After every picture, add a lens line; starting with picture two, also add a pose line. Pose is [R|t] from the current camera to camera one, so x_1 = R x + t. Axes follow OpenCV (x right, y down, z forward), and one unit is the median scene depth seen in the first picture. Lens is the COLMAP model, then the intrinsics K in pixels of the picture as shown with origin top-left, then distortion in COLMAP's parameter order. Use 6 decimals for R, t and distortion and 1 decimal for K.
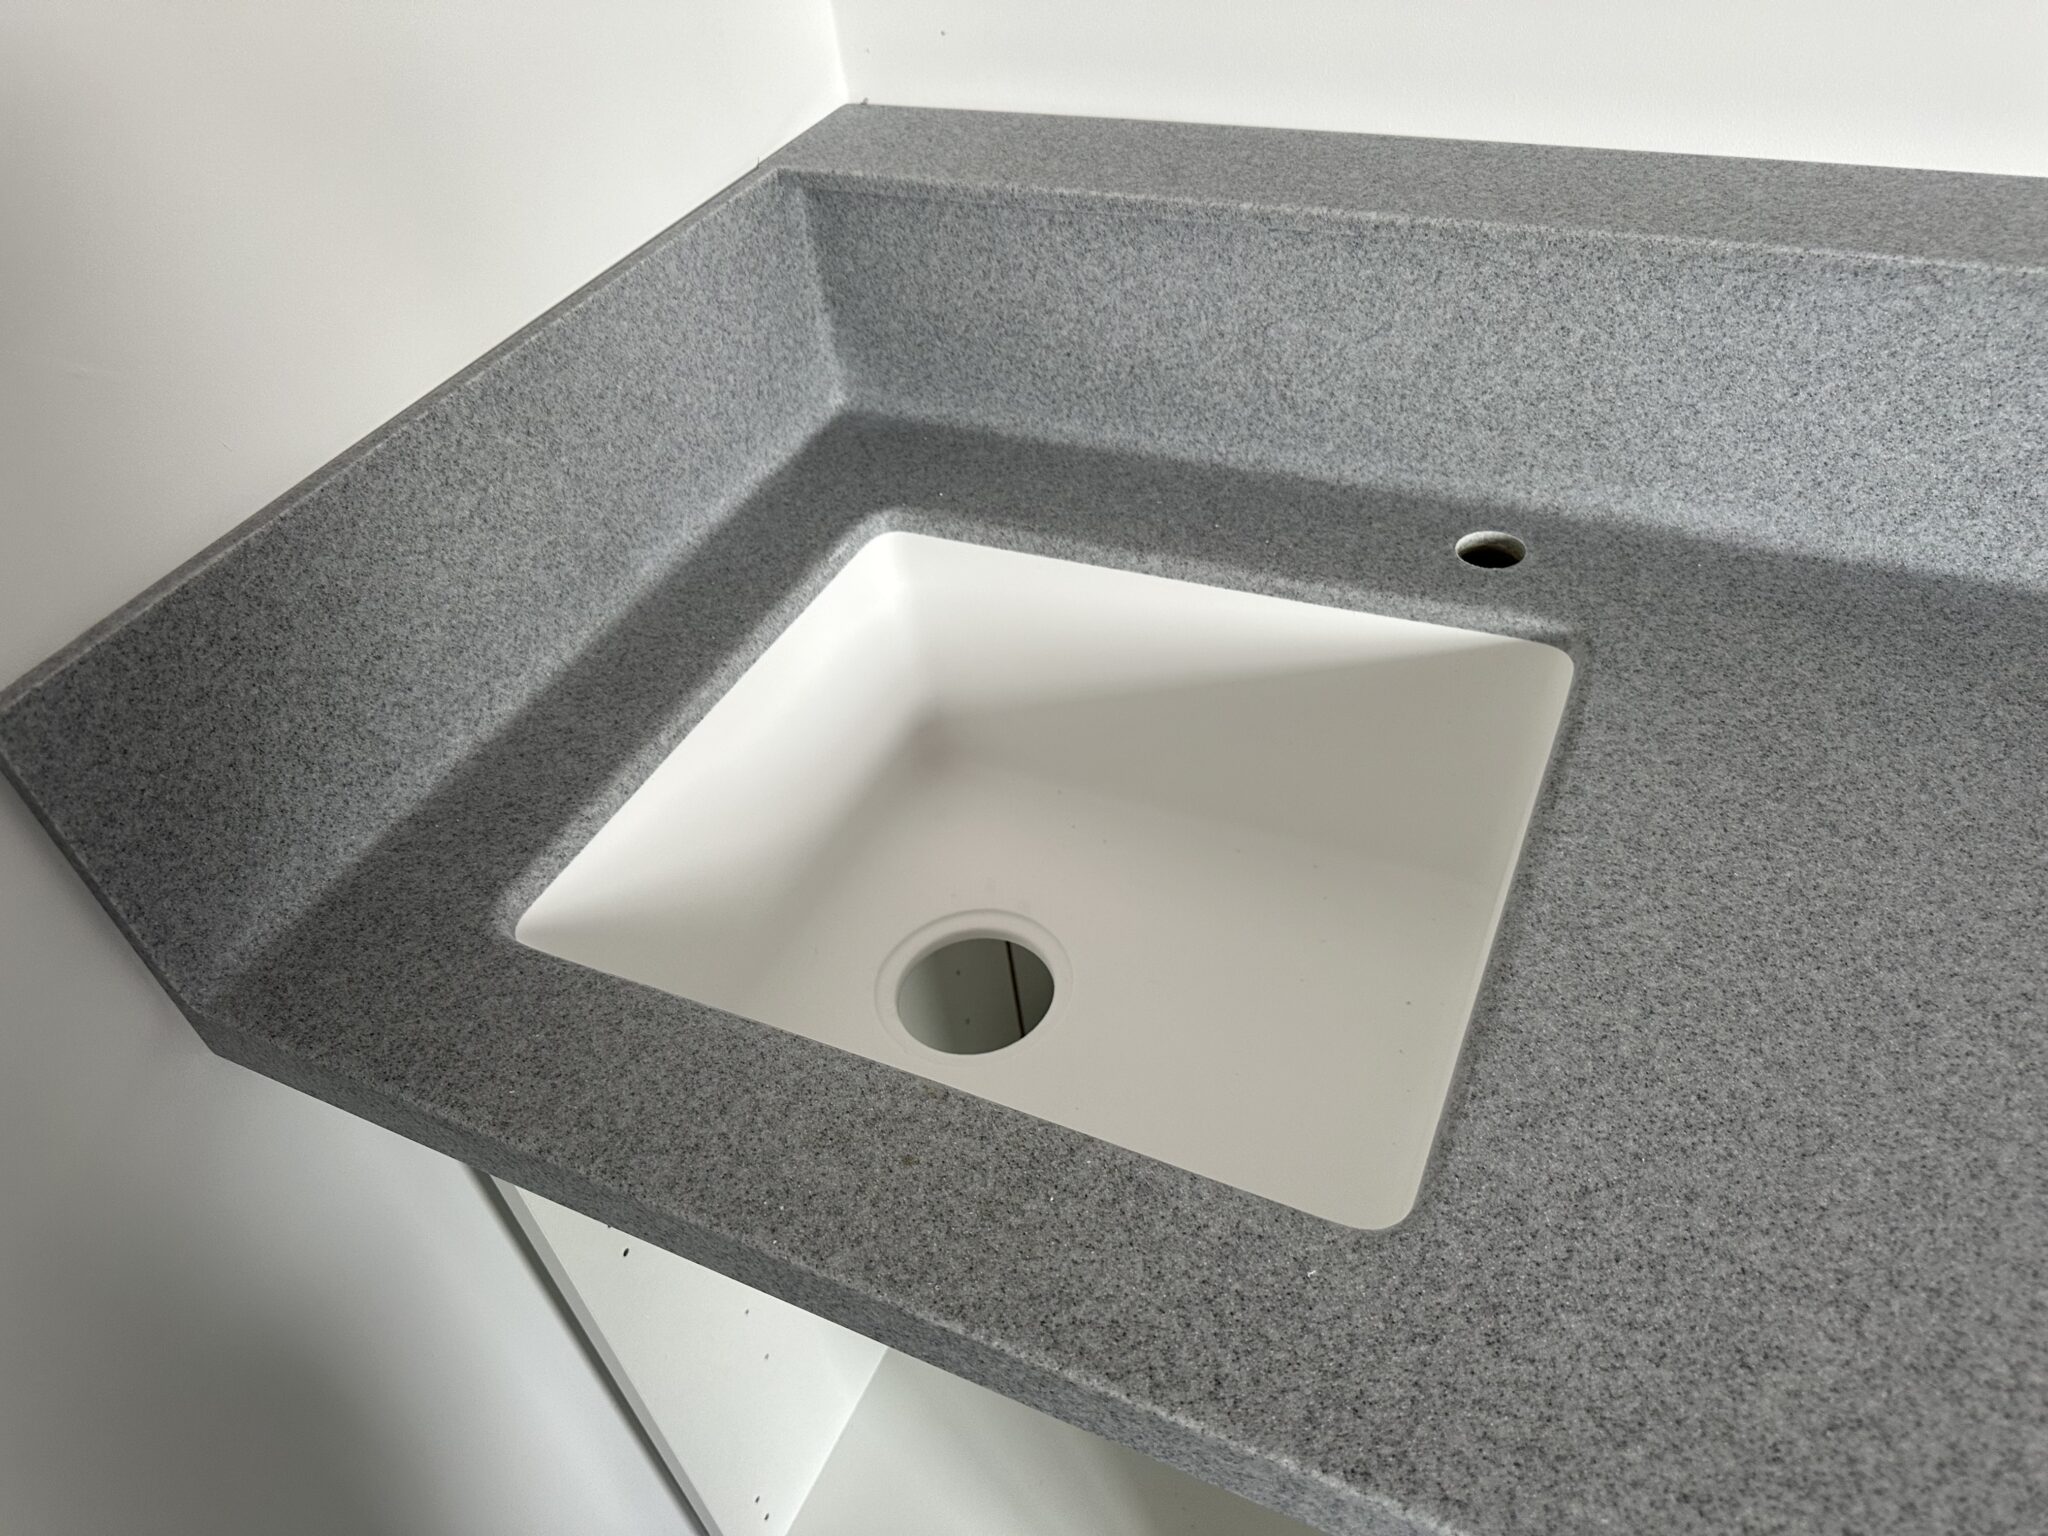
lens RADIAL K [[1459.1, 0, 1024.0], [0, 1459.1, 768.0], [0, 0, 1]] dist [0.092393, -0.141556]
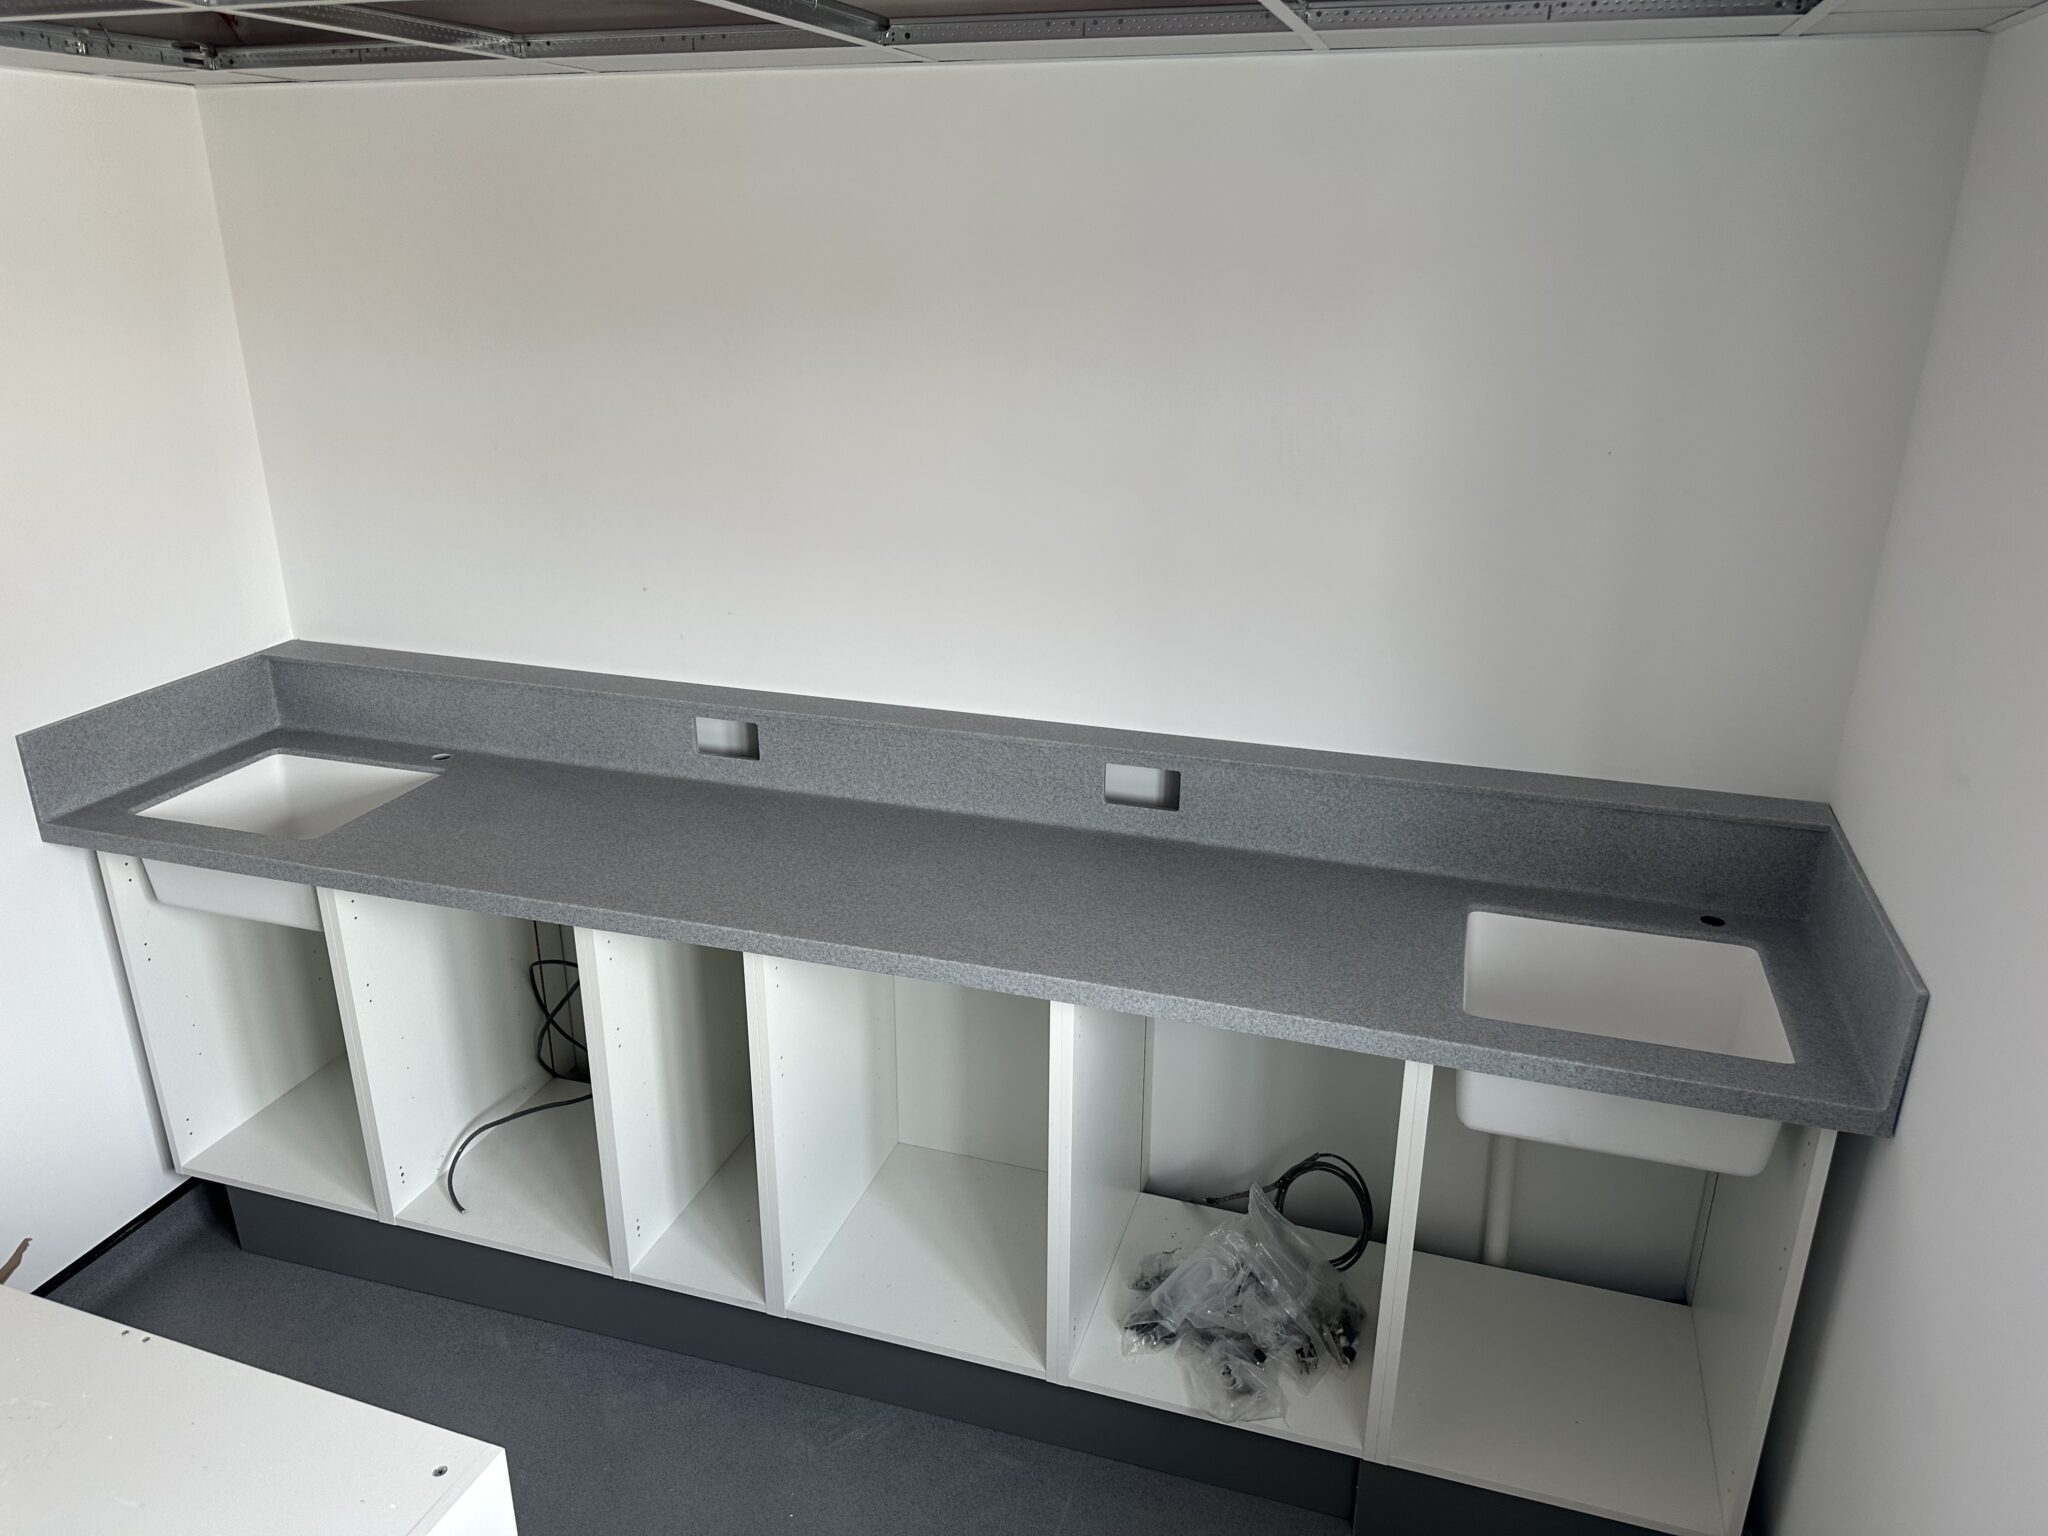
lens RADIAL K [[1459.1, 0, 1024.0], [0, 1459.1, 768.0], [0, 0, 1]] dist [0.092393, -0.141556]
pose [[0.985714, 0.051121, 0.160484, 1.024578], [0.011202, 0.930818, -0.365311, 1.096750], [-0.168056, 0.361890, 0.916948, -2.315177]]
